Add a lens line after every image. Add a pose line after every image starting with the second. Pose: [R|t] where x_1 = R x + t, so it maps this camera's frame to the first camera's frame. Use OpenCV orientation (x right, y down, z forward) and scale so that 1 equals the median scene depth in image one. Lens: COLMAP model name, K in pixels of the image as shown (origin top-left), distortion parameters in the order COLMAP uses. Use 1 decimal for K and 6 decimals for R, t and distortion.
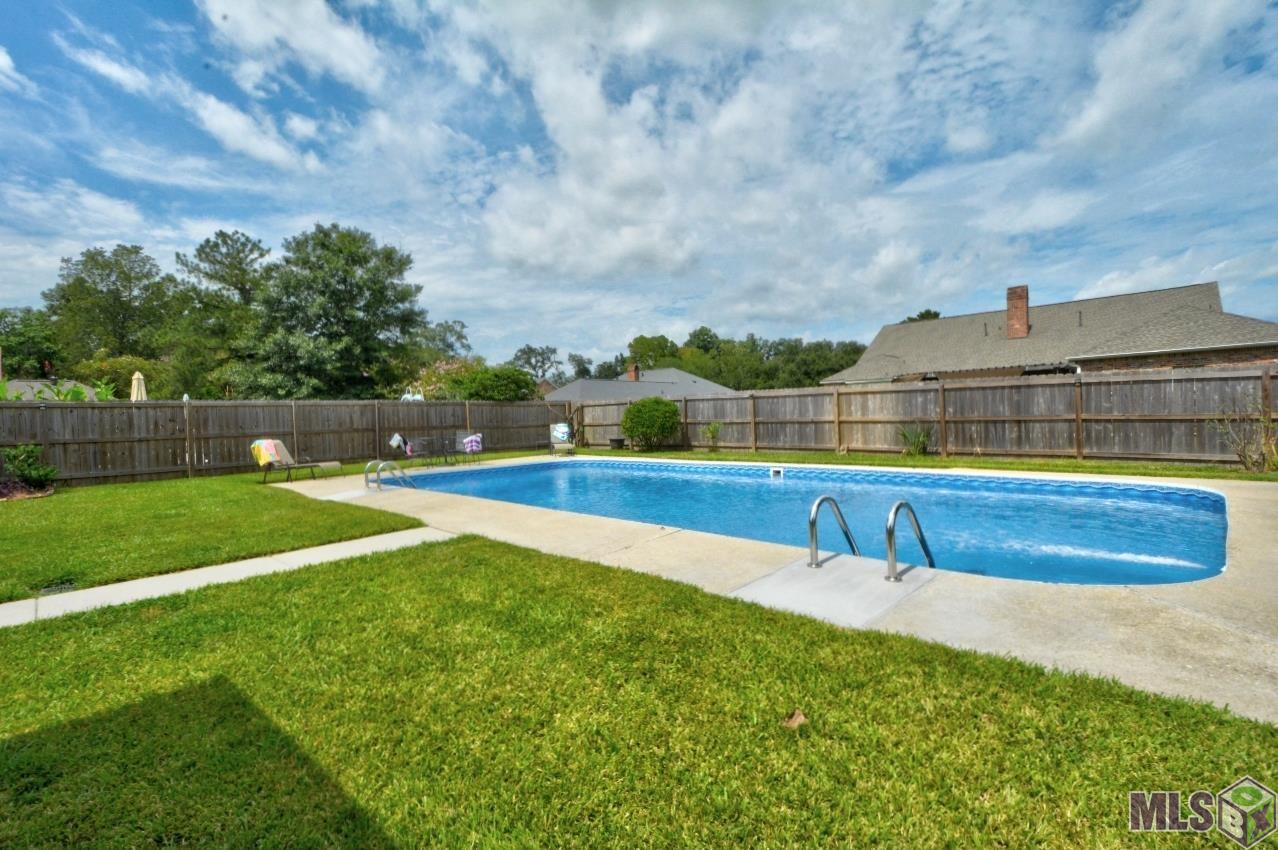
lens RADIAL K [[573.6, 0, 632.9], [0, 573.6, 434.5], [0, 0, 1]] dist [0.002230, -0.006411]
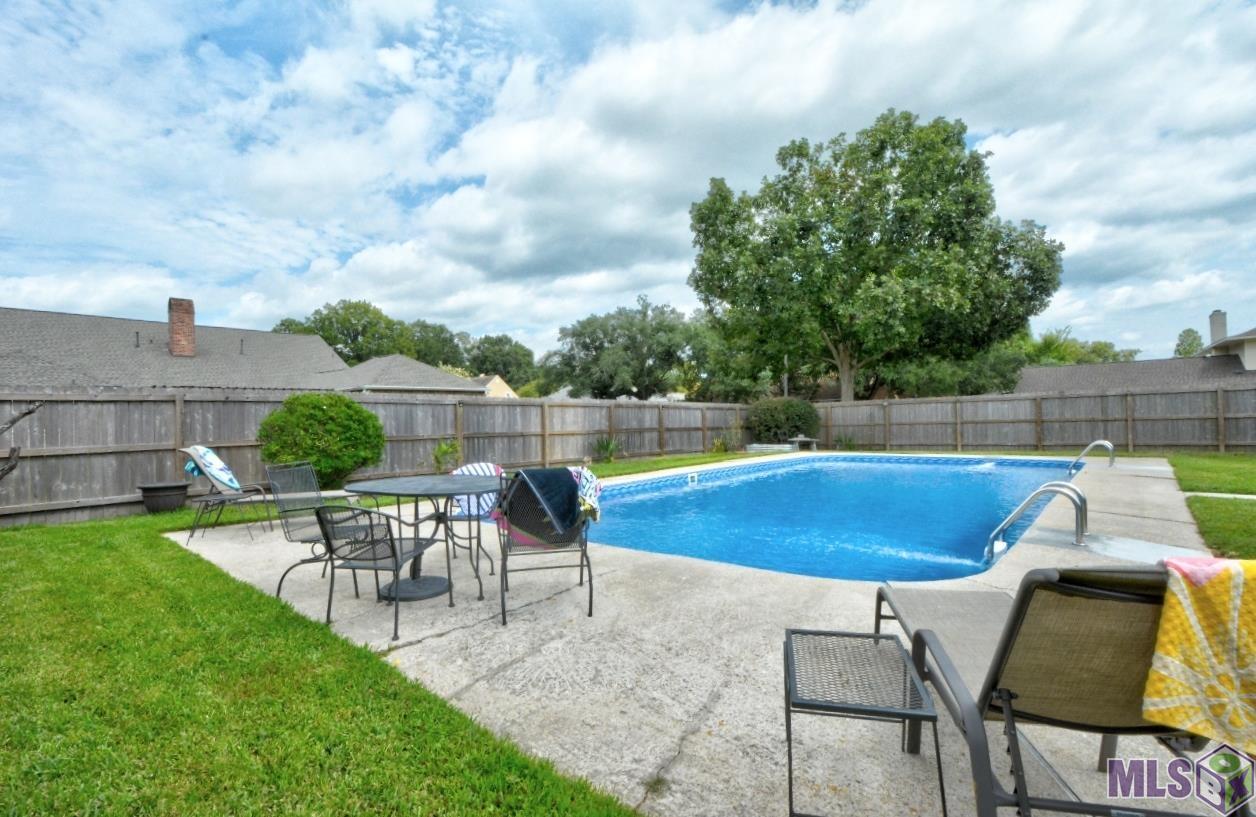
lens RADIAL K [[570.8, 0, 618.7], [0, 570.8, 397.2], [0, 0, 1]] dist [-0.005882, -0.000253]
pose [[-0.048510, 0.072348, 0.996199, -0.375824], [0.055685, 0.996018, -0.069623, -0.006620], [-0.997269, 0.052096, -0.052345, 0.571874]]
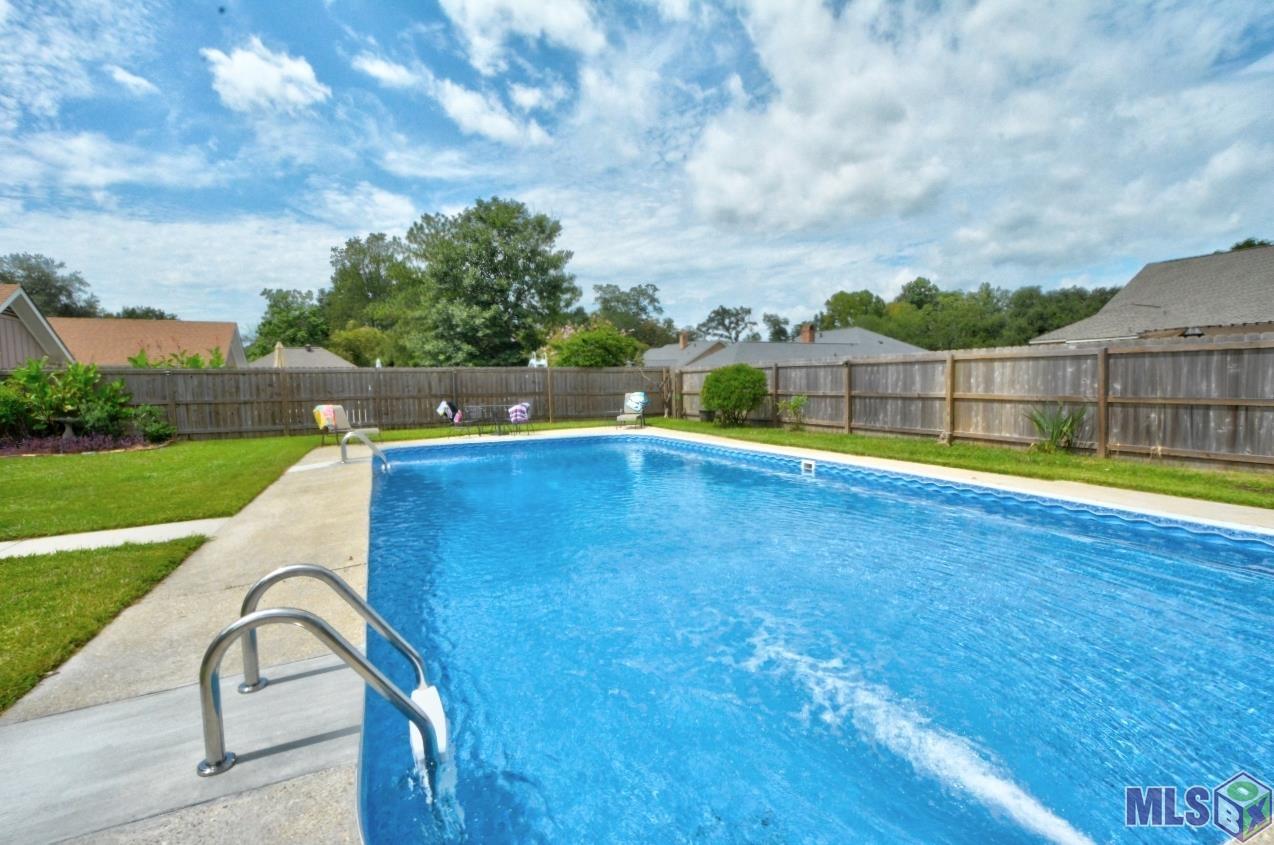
lens RADIAL K [[571.8, 0, 626.6], [0, 571.8, 438.3], [0, 0, 1]] dist [0.002230, -0.006411]
pose [[0.935435, 0.046666, -0.350406, 0.140174], [-0.020889, 0.996813, 0.076987, -0.011988], [0.352882, -0.064697, 0.933428, 0.098499]]
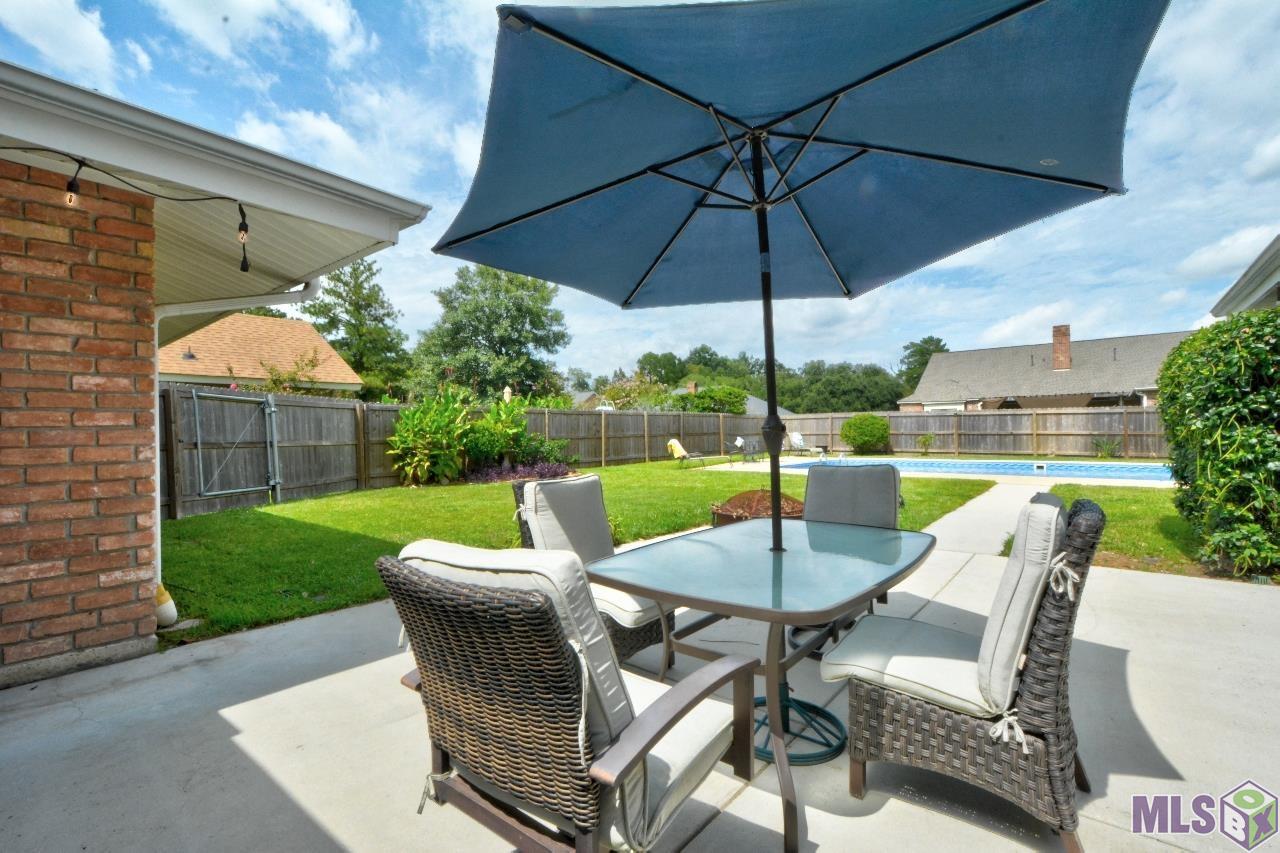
lens RADIAL K [[574.5, 0, 629.5], [0, 574.5, 438.2], [0, 0, 1]] dist [0.002230, -0.006411]
pose [[0.998522, 0.017246, 0.051537, -0.427400], [-0.016333, 0.999703, -0.018069, 0.017357], [-0.051834, 0.017200, 0.998508, -0.205480]]
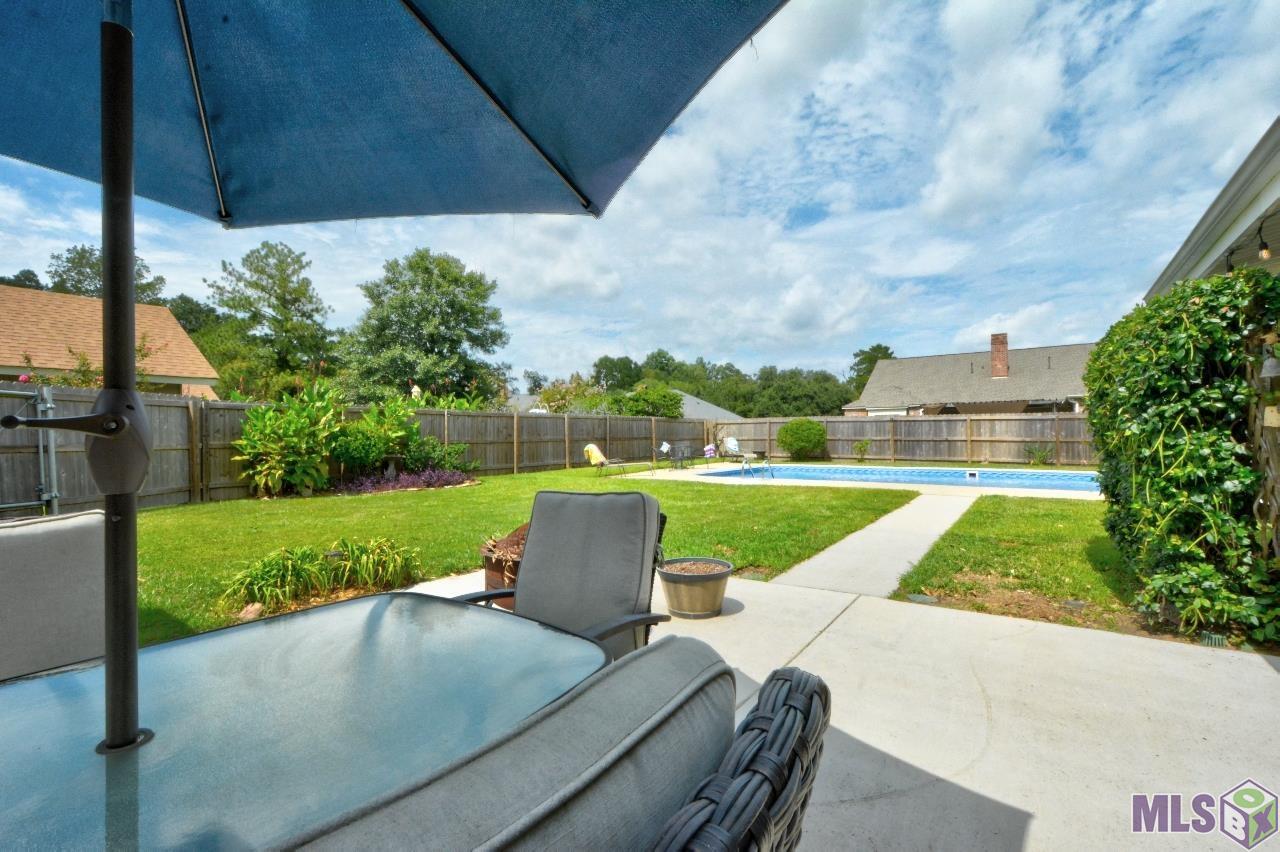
lens RADIAL K [[574.5, 0, 630.8], [0, 574.5, 438.2], [0, 0, 1]] dist [0.002230, -0.006411]
pose [[0.992375, 0.022322, 0.121219, -0.369602], [-0.019181, 0.999451, -0.027017, 0.014785], [-0.121756, 0.024485, 0.992258, -0.151028]]
